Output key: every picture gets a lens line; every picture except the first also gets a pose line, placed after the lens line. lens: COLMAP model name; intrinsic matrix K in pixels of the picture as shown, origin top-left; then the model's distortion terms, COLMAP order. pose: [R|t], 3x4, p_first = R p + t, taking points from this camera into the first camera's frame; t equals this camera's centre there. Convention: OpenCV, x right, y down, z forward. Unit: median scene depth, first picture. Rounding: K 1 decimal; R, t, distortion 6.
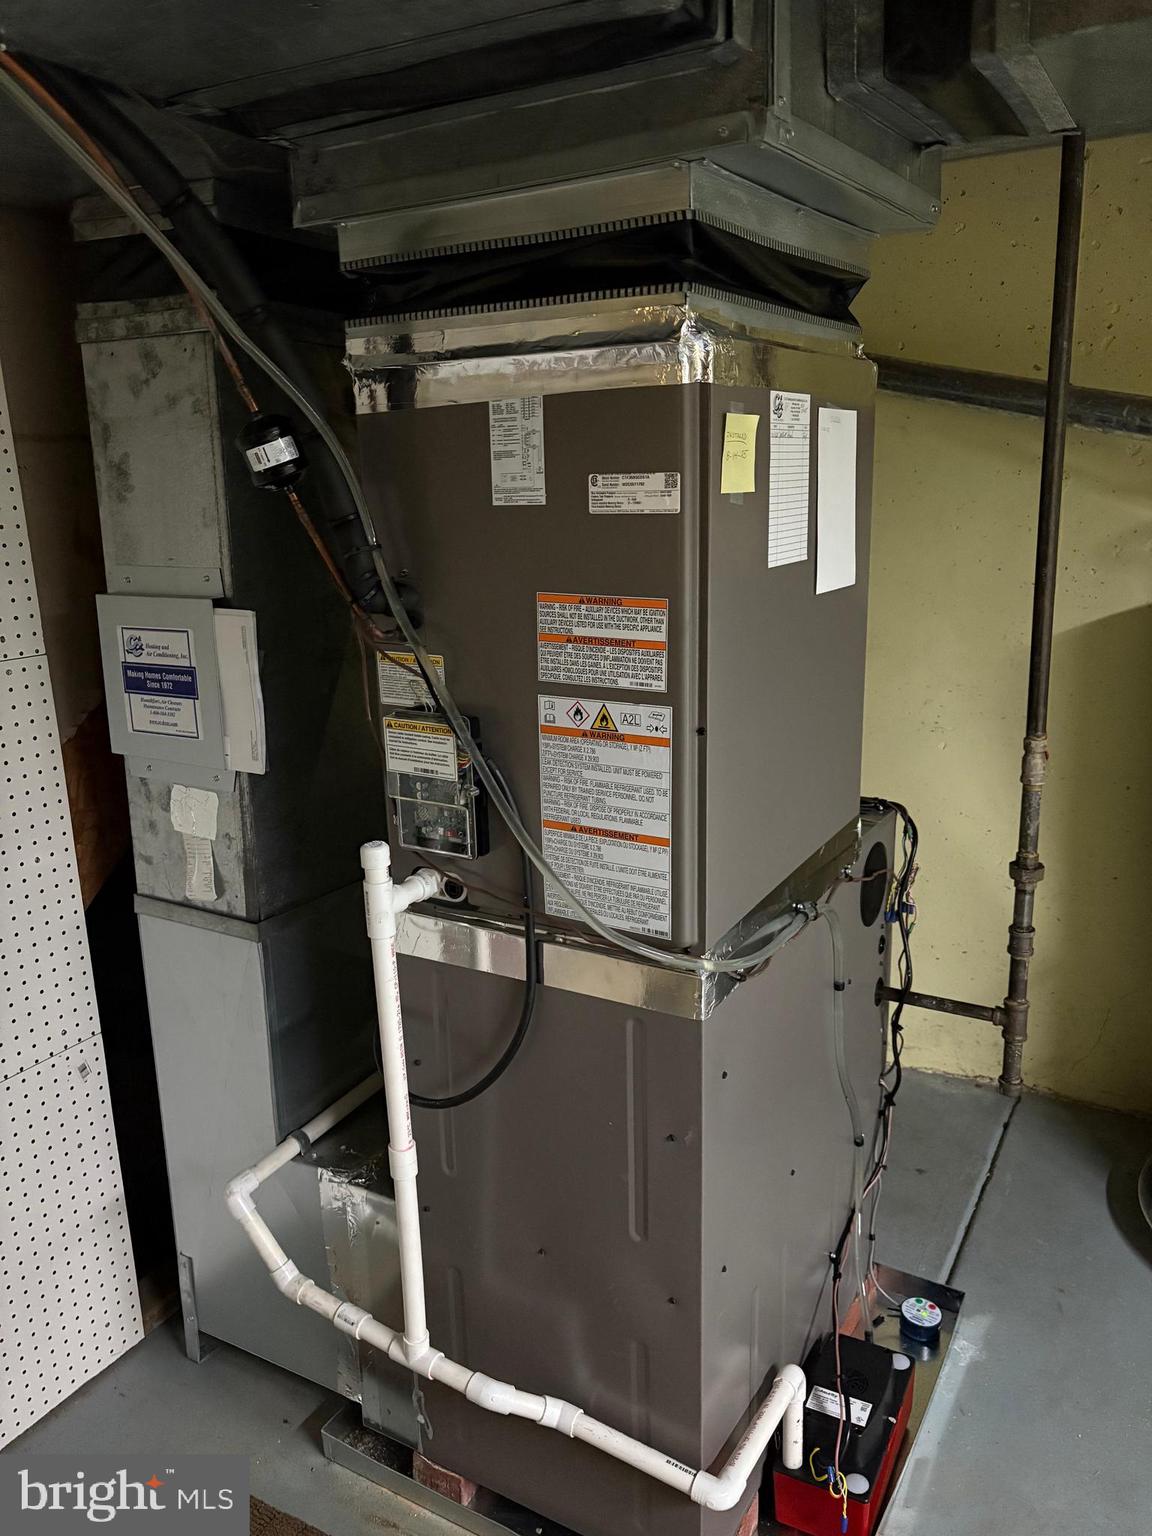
lens RADIAL K [[1169.3, 0, 573.7], [0, 1169.3, 777.9], [0, 0, 1]] dist [0.018997, 0.003147]
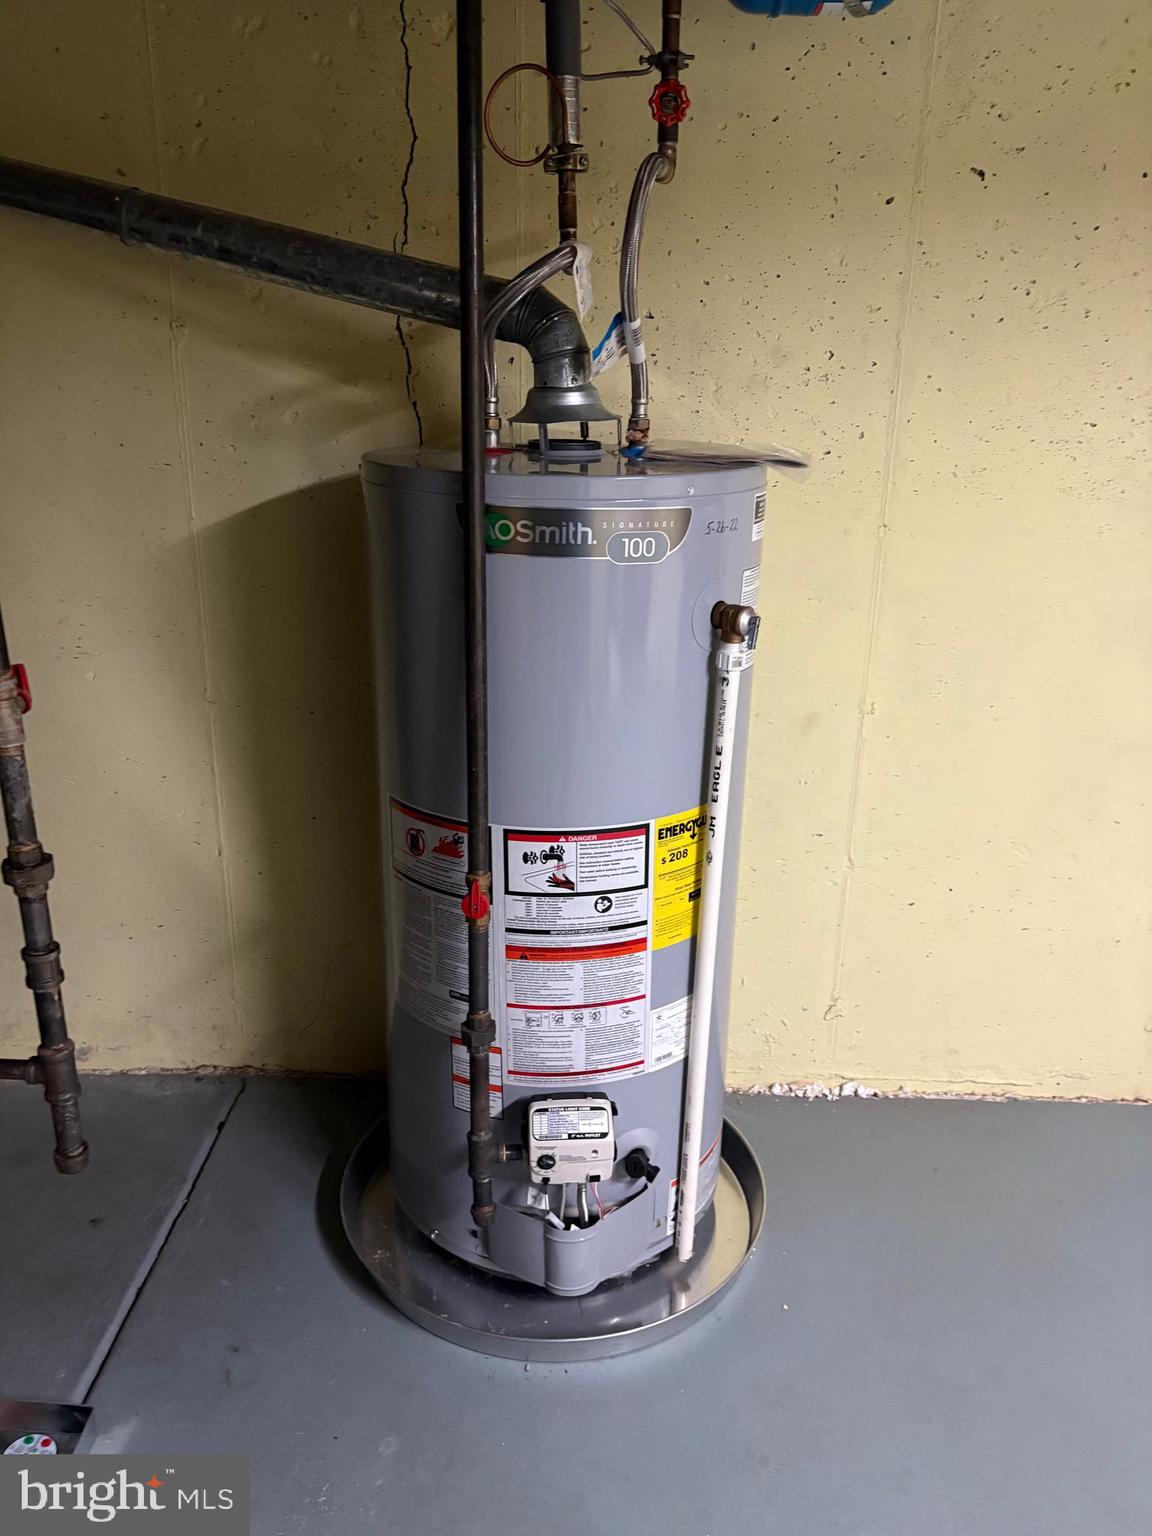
lens RADIAL K [[1125.1, 0, 576.0], [0, 1125.1, 768.0], [0, 0, 1]] dist [0.001558, 0.000771]
pose [[0.887264, -0.114552, 0.446812, 0.297458], [0.081083, 0.992322, 0.093396, -0.012058], [-0.454080, -0.046638, 0.889739, 0.208490]]
